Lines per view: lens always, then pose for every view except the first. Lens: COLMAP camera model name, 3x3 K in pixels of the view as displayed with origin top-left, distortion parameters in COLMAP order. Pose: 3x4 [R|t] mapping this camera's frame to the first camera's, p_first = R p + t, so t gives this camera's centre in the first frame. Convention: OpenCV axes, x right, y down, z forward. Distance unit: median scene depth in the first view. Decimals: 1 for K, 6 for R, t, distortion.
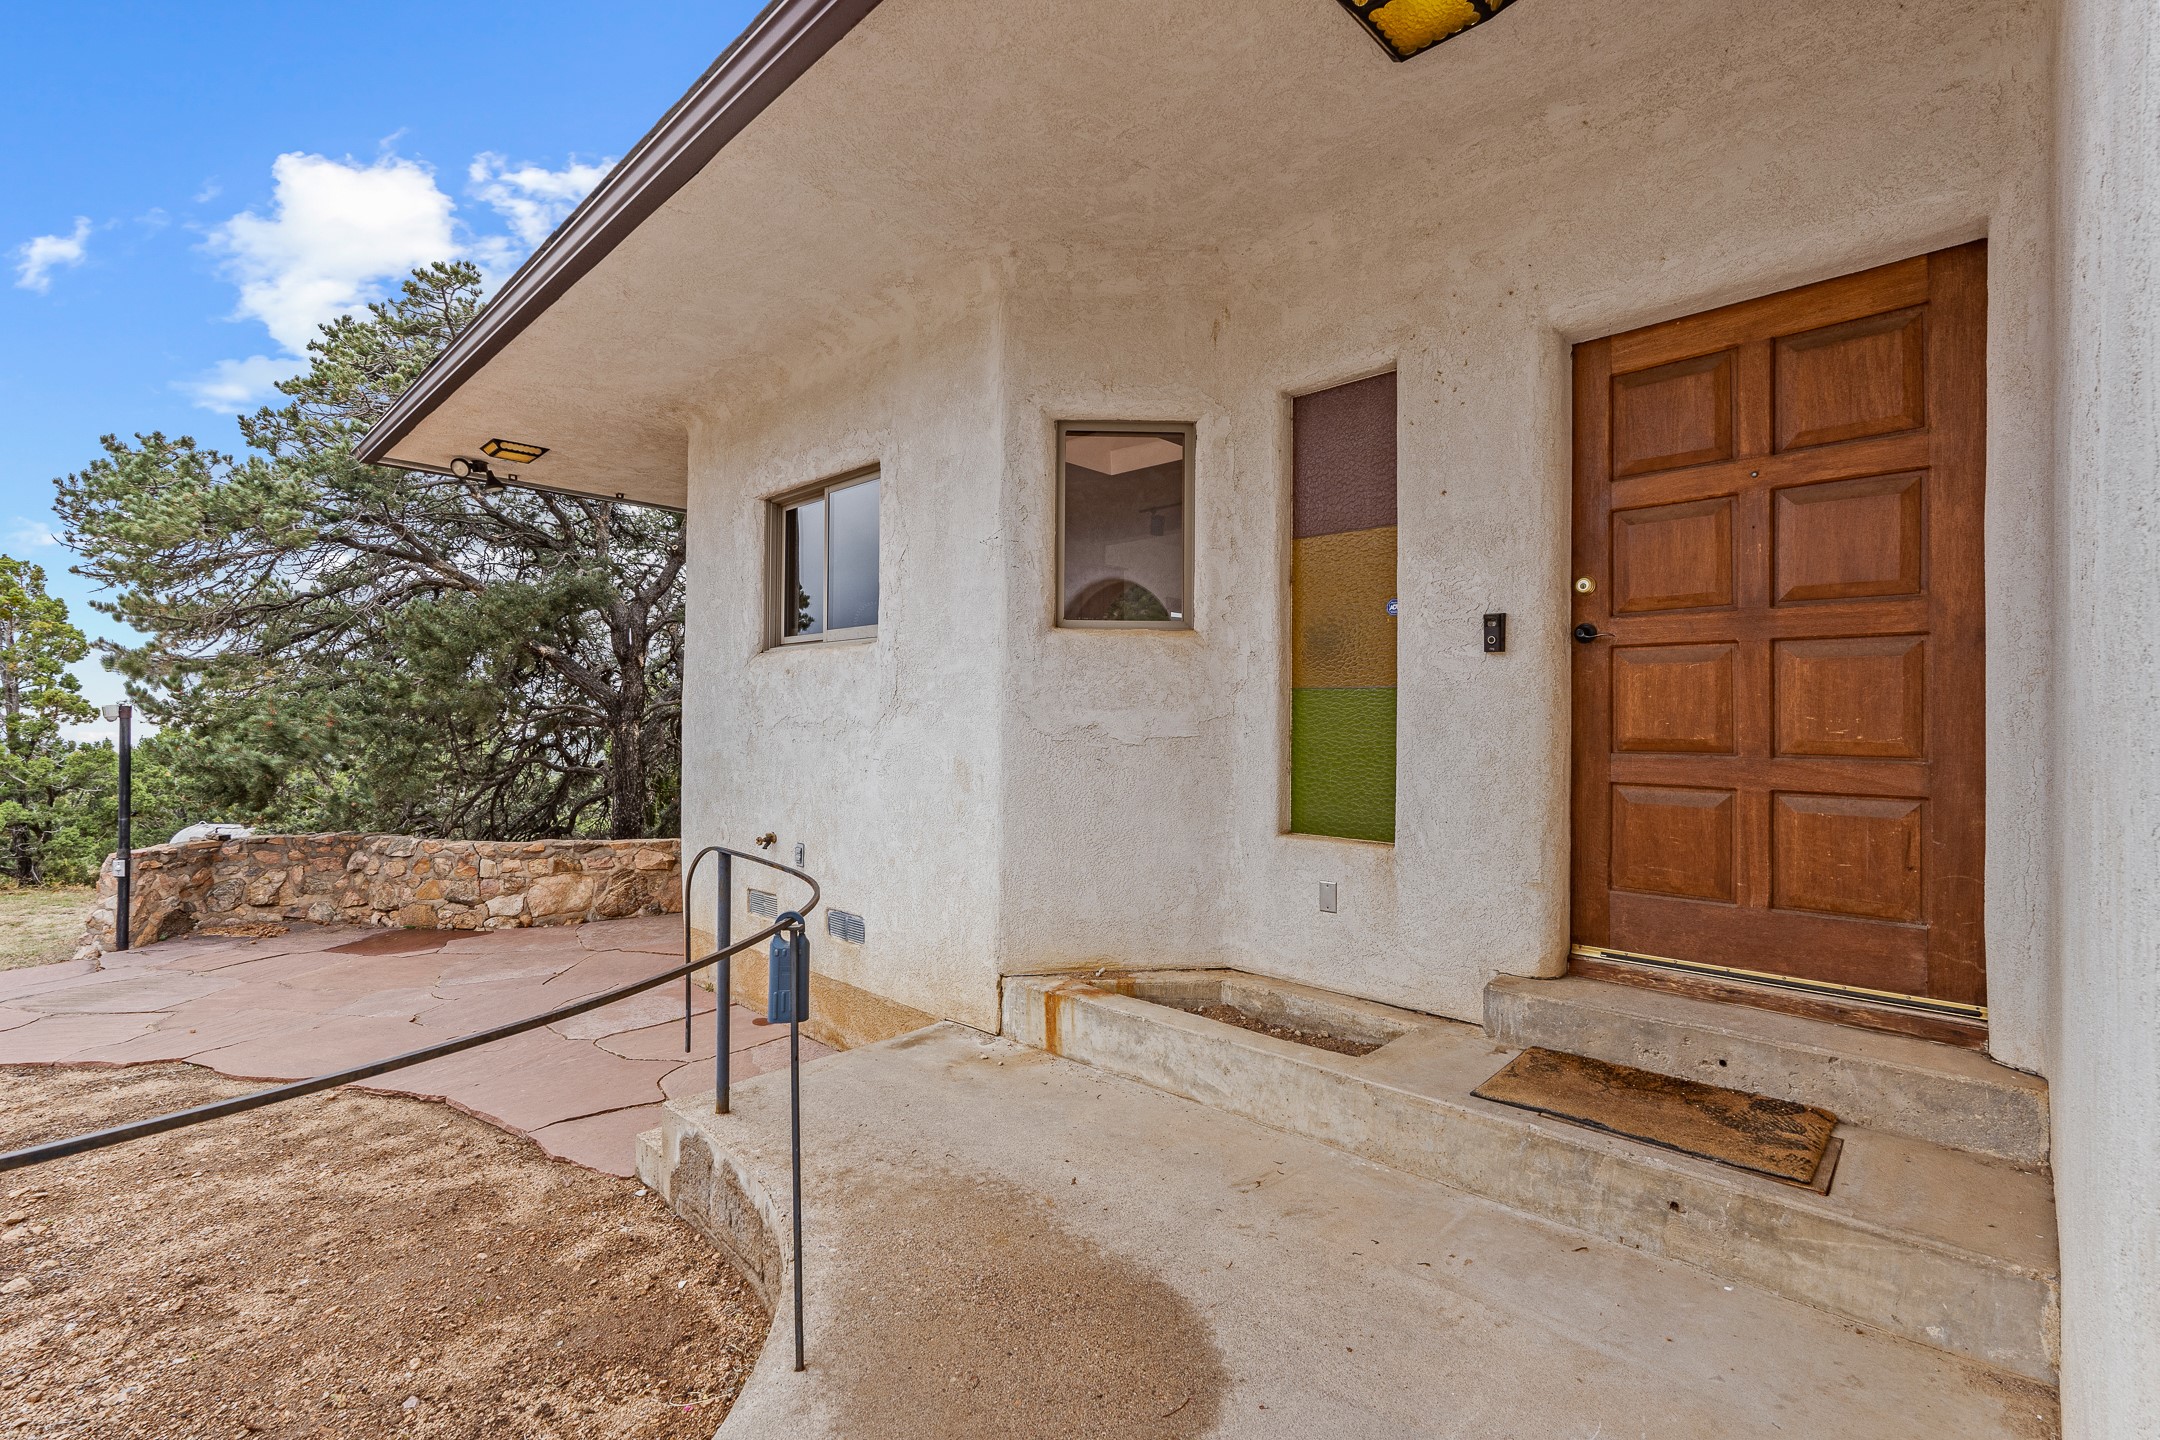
lens RADIAL K [[949.5, 0, 1085.1], [0, 949.5, 708.6], [0, 0, 1]] dist [-0.003977, 0.000433]
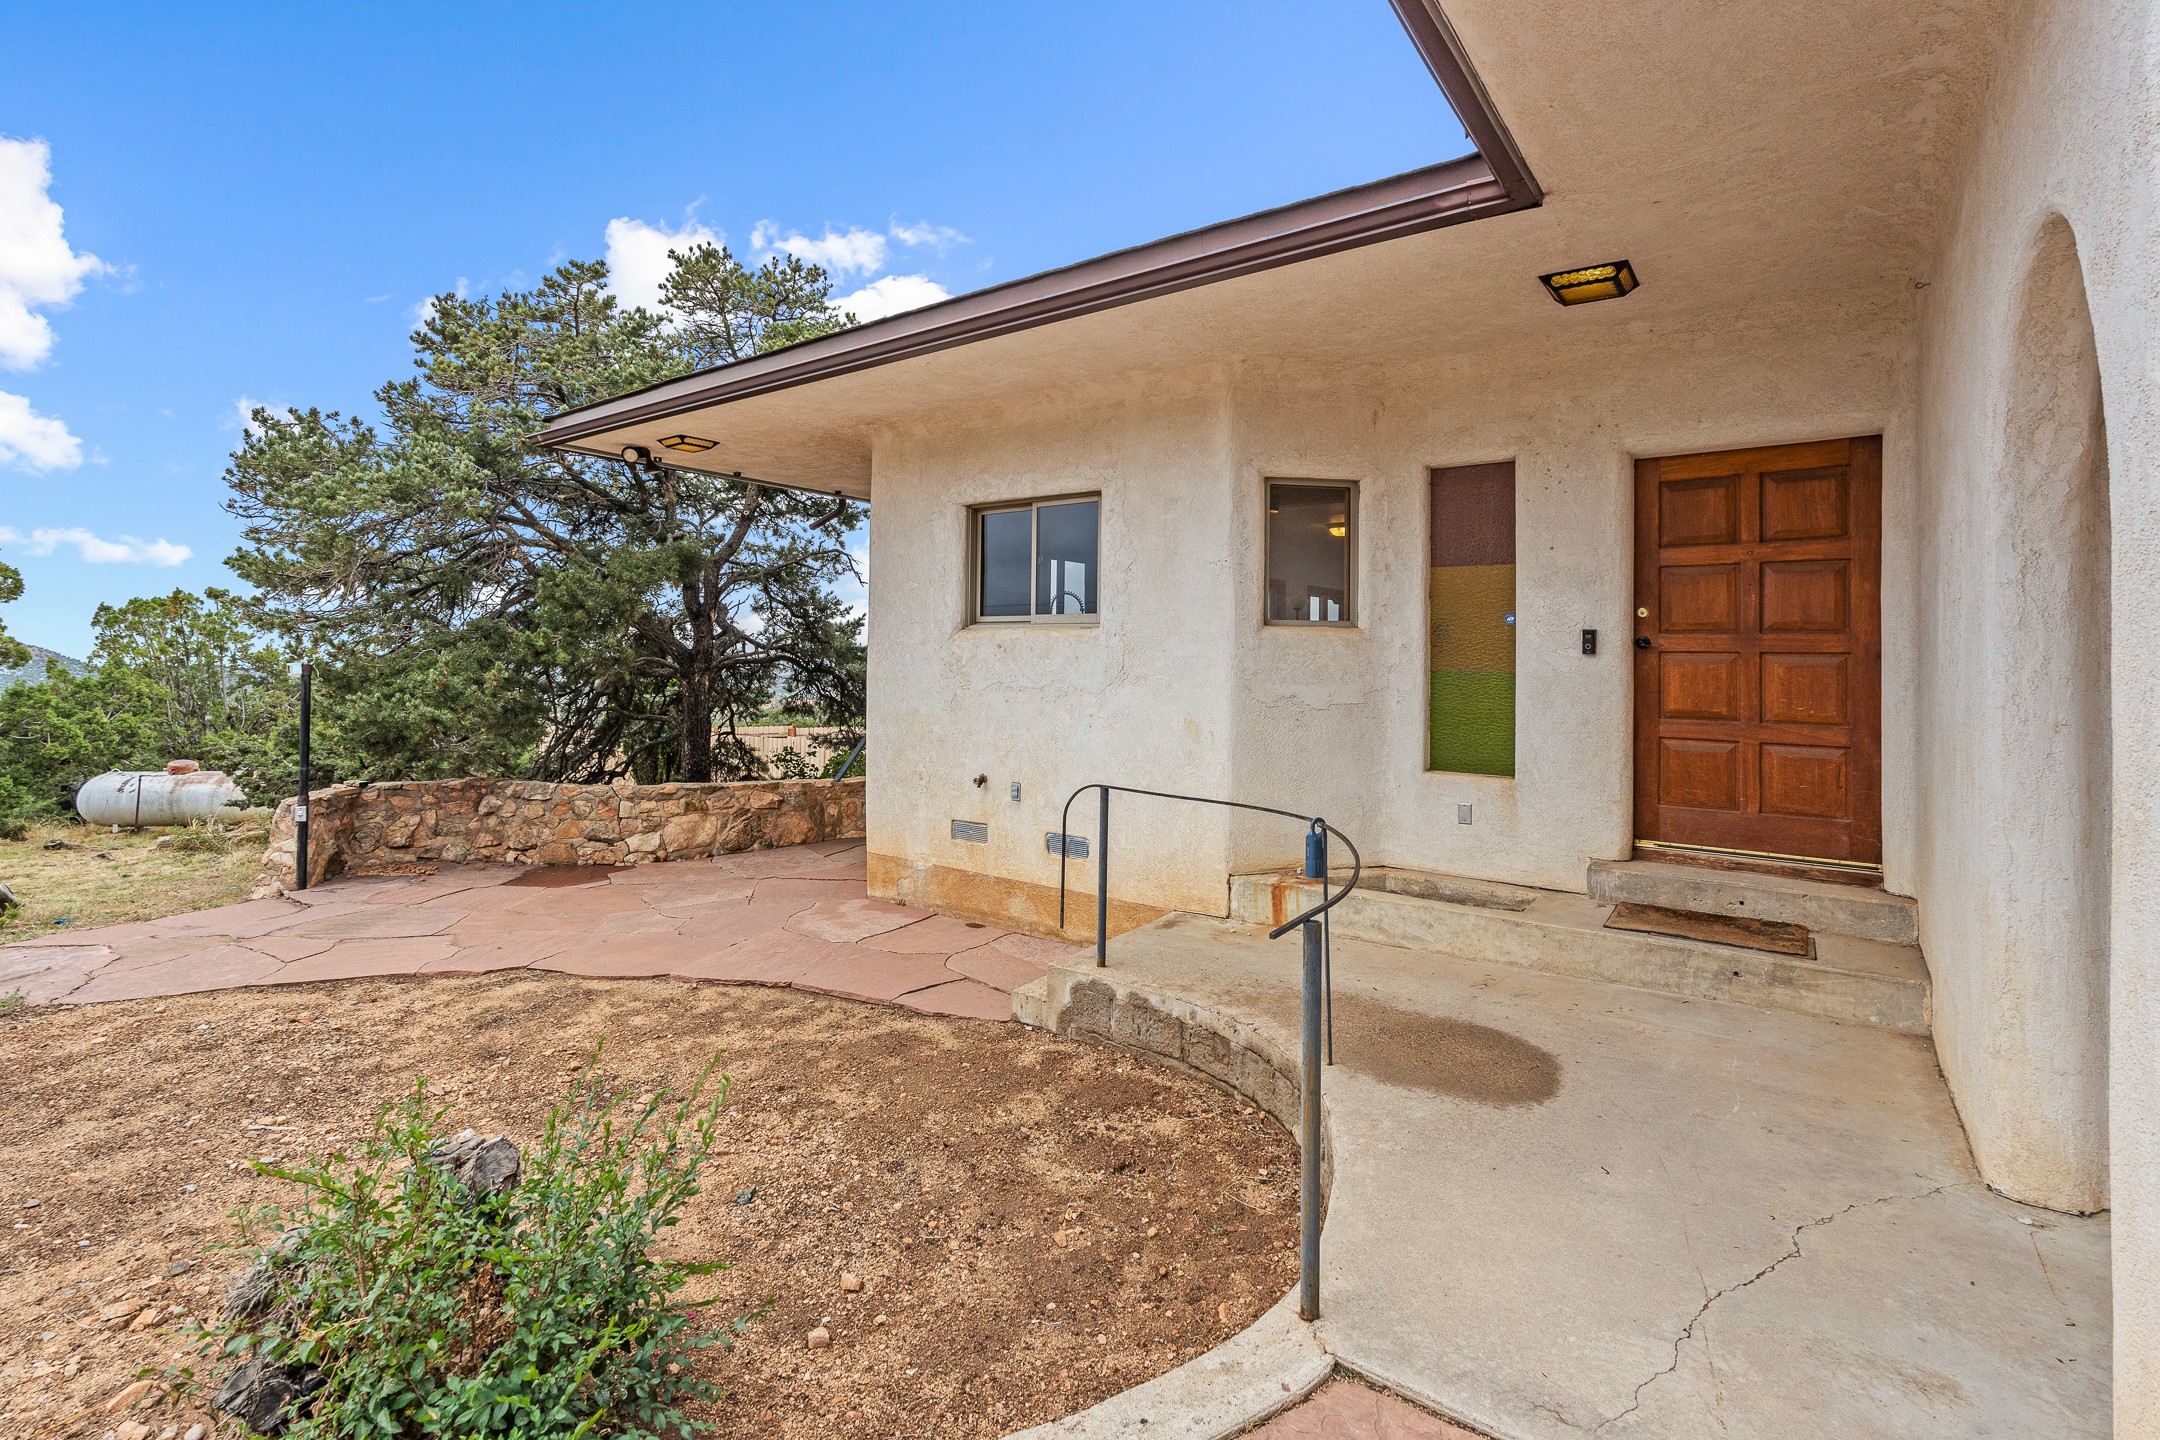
lens RADIAL K [[984.0, 0, 1070.5], [0, 984.0, 633.0], [0, 0, 1]] dist [-0.002731, 0.000071]
pose [[0.991591, 0.008146, 0.129153, -0.531799], [-0.006996, 0.999932, -0.009359, -0.061902], [-0.129220, 0.008376, 0.991581, -0.423888]]
